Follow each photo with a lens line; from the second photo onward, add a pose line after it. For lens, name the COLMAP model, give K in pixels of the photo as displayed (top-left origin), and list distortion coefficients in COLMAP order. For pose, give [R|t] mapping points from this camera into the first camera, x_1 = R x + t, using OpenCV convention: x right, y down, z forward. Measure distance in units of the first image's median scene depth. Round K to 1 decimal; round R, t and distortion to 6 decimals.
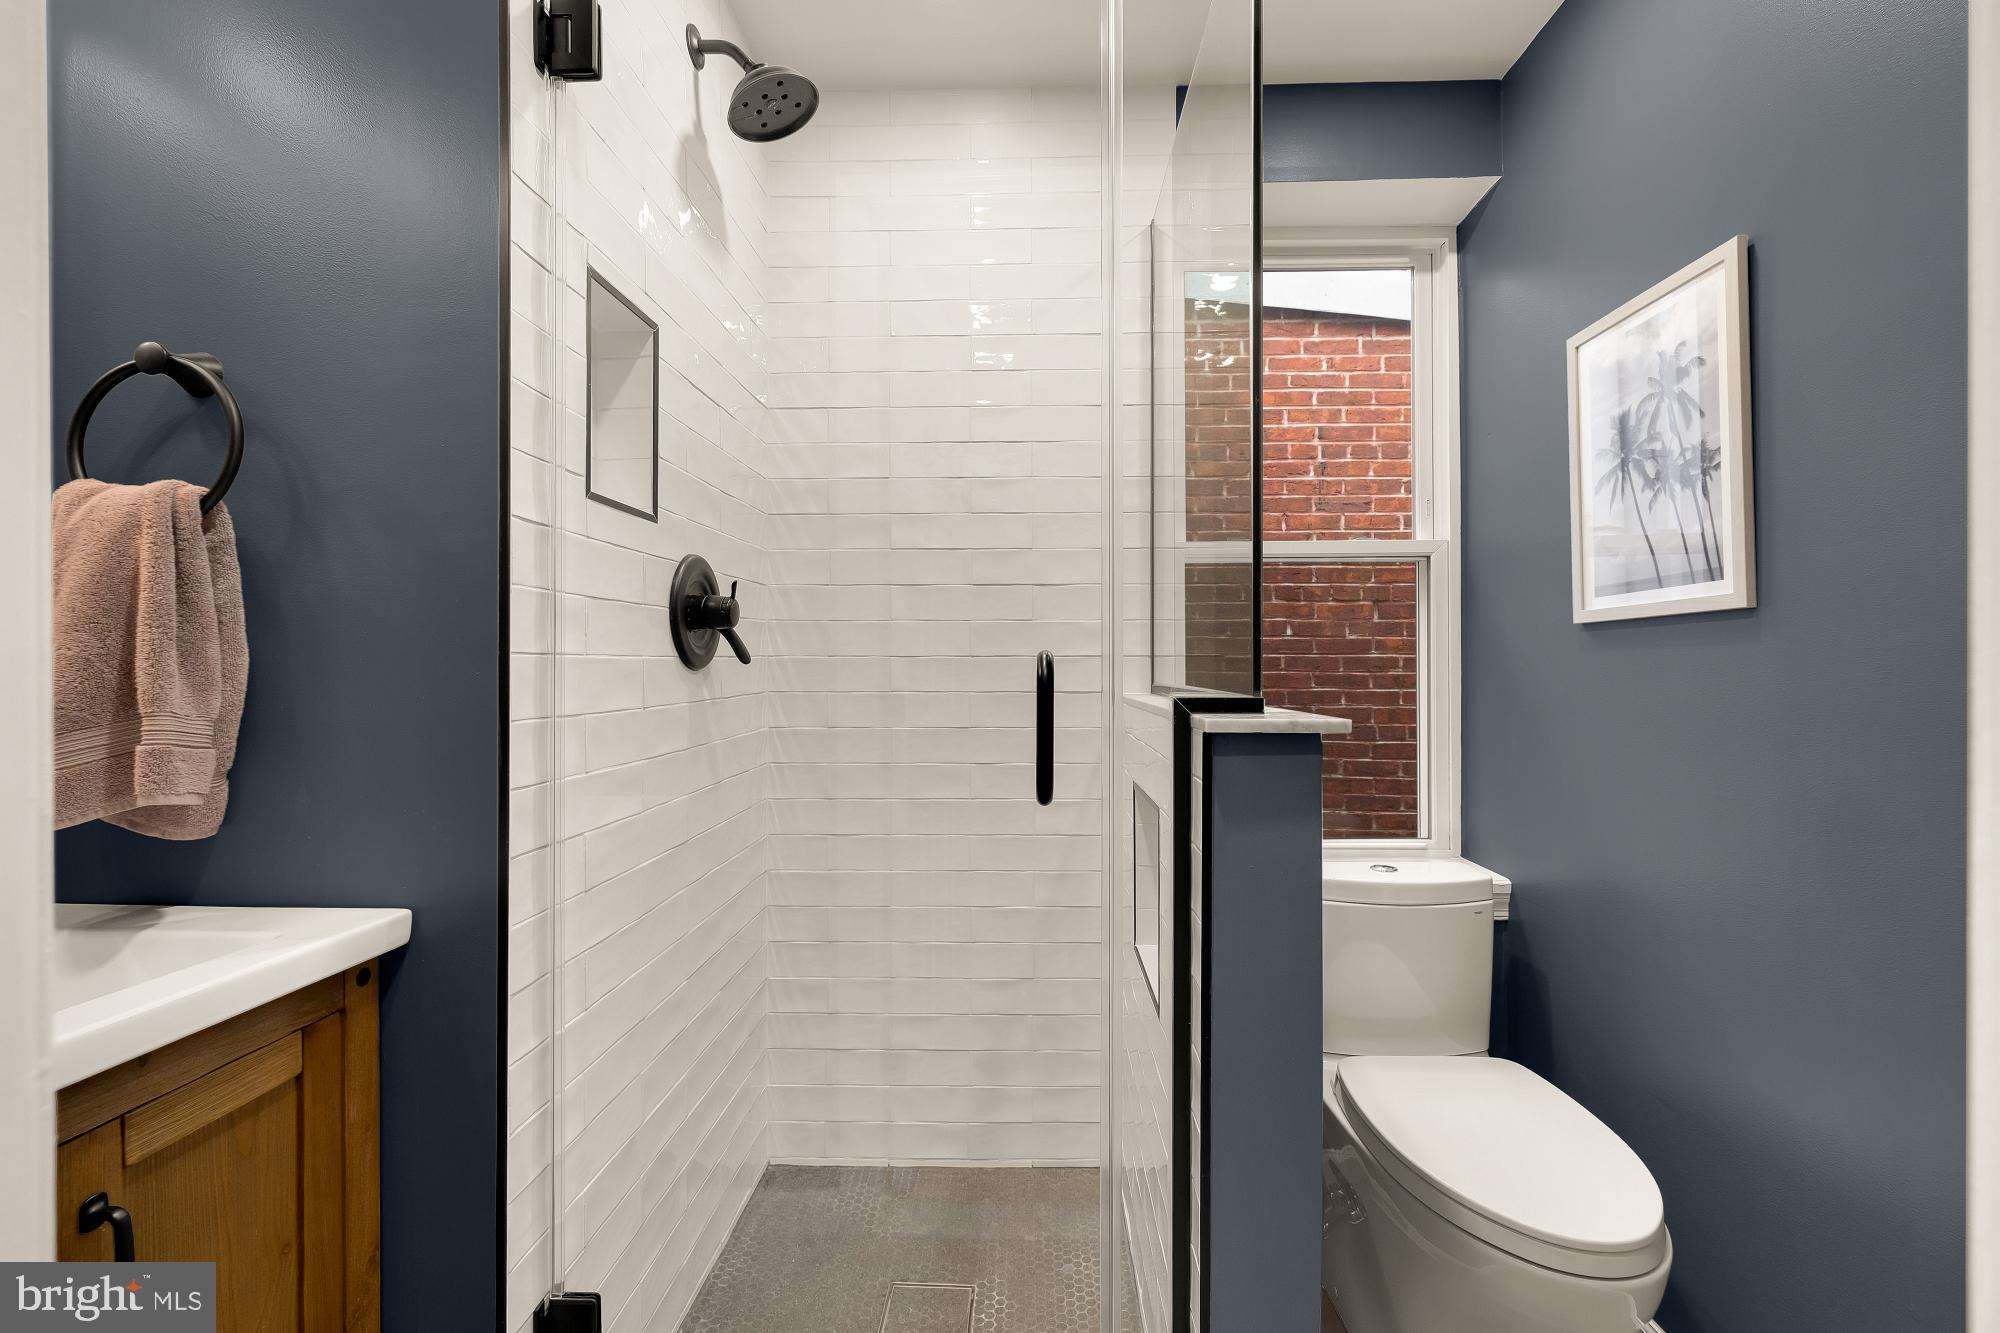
lens RADIAL K [[828.5, 0, 999.2], [0, 828.5, 663.4], [0, 0, 1]] dist [0.001145, 0.000168]
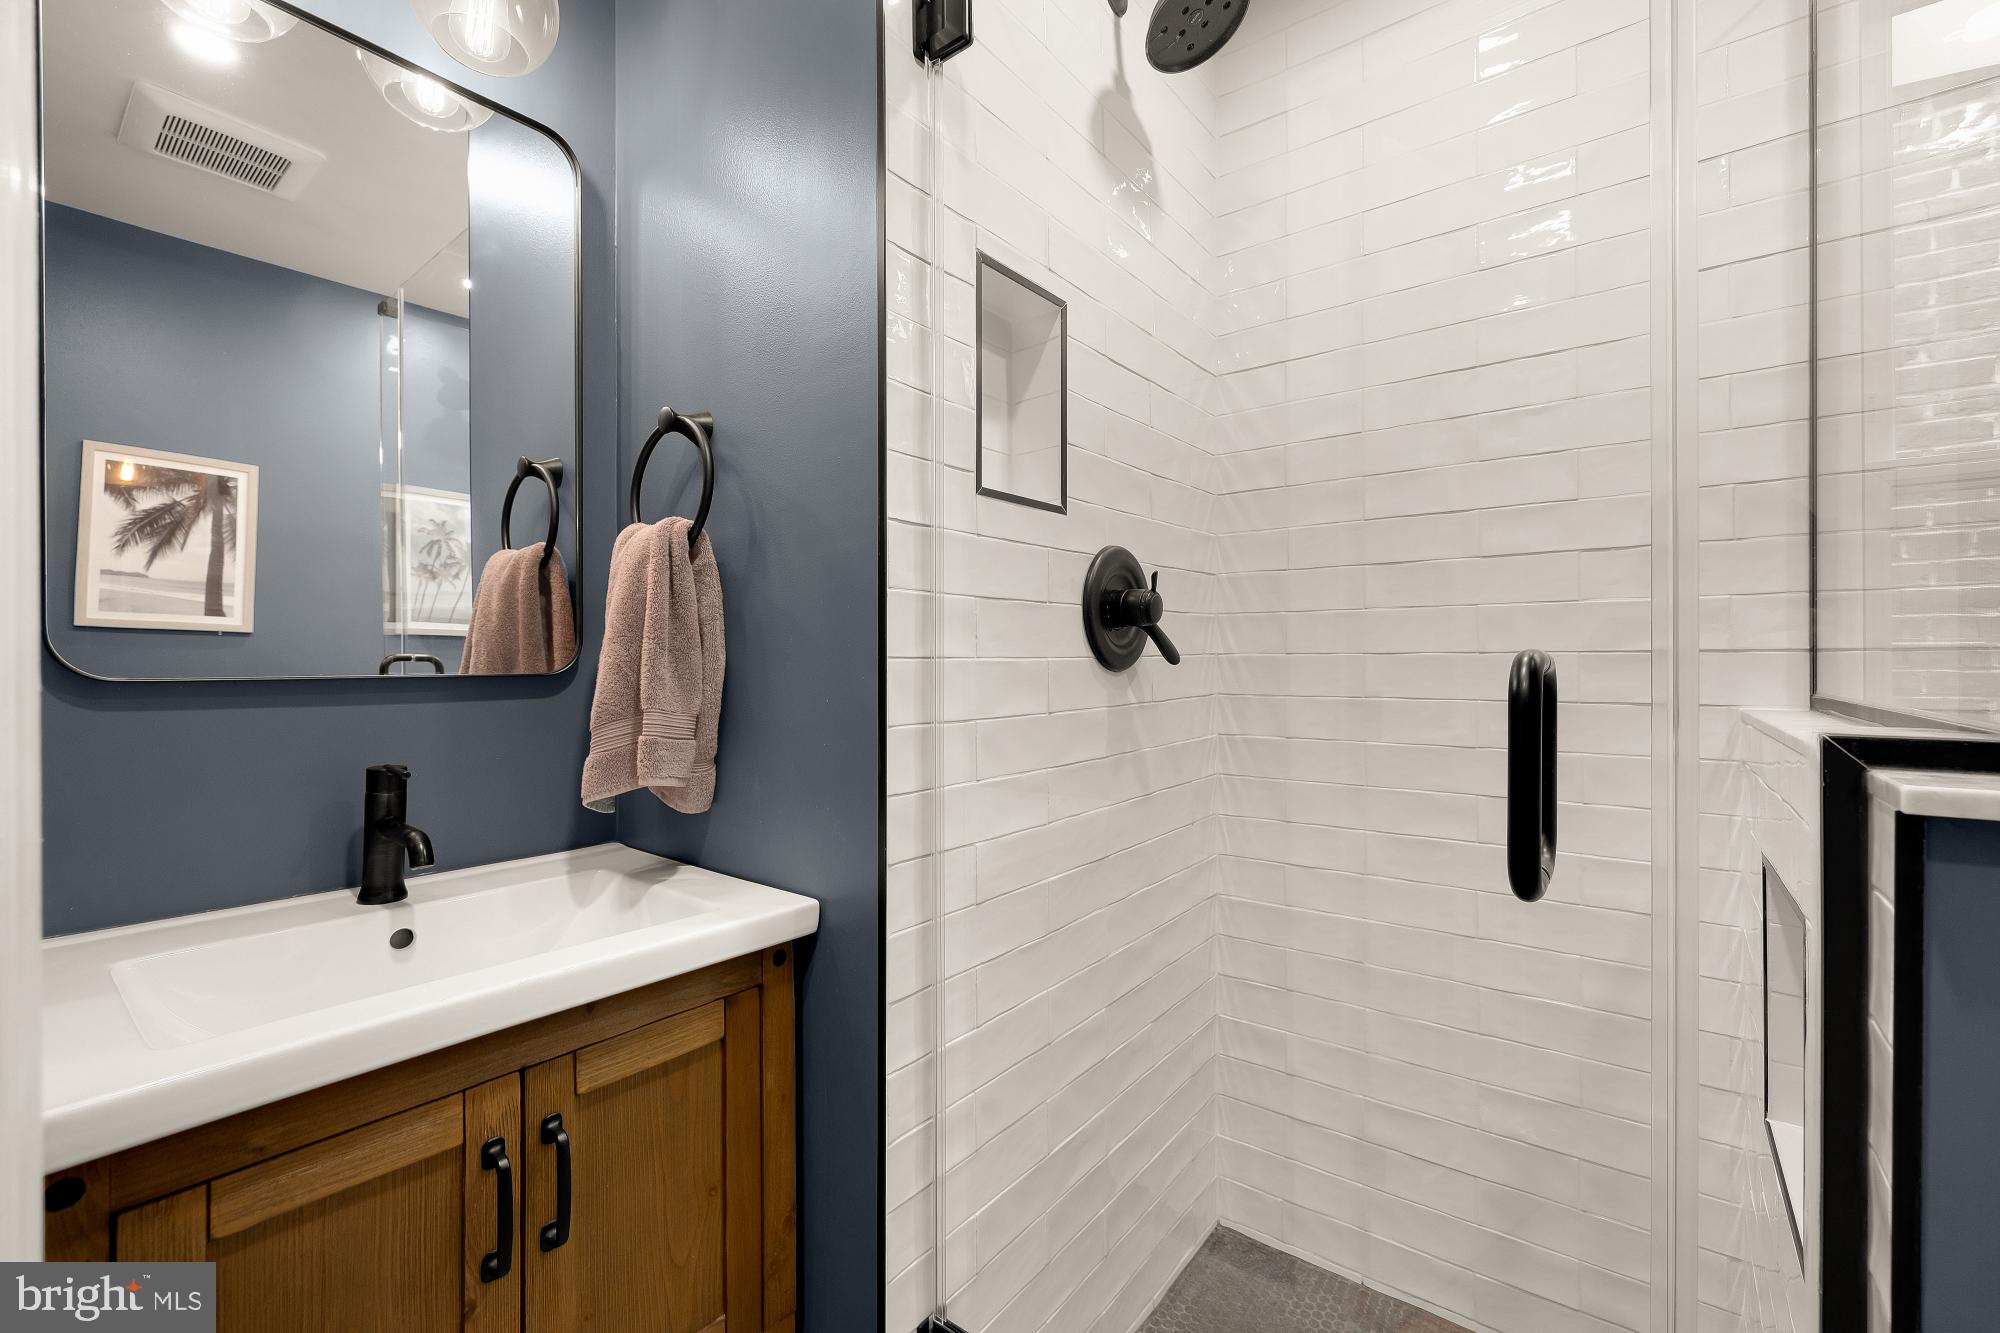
lens RADIAL K [[828.5, 0, 999.2], [0, 828.5, 663.4], [0, 0, 1]] dist [0.001145, 0.000168]
pose [[0.815592, -0.001701, -0.578625, 0.082875], [0.005850, 0.999969, 0.005307, -0.009298], [0.578598, -0.007713, 0.815576, 0.246919]]
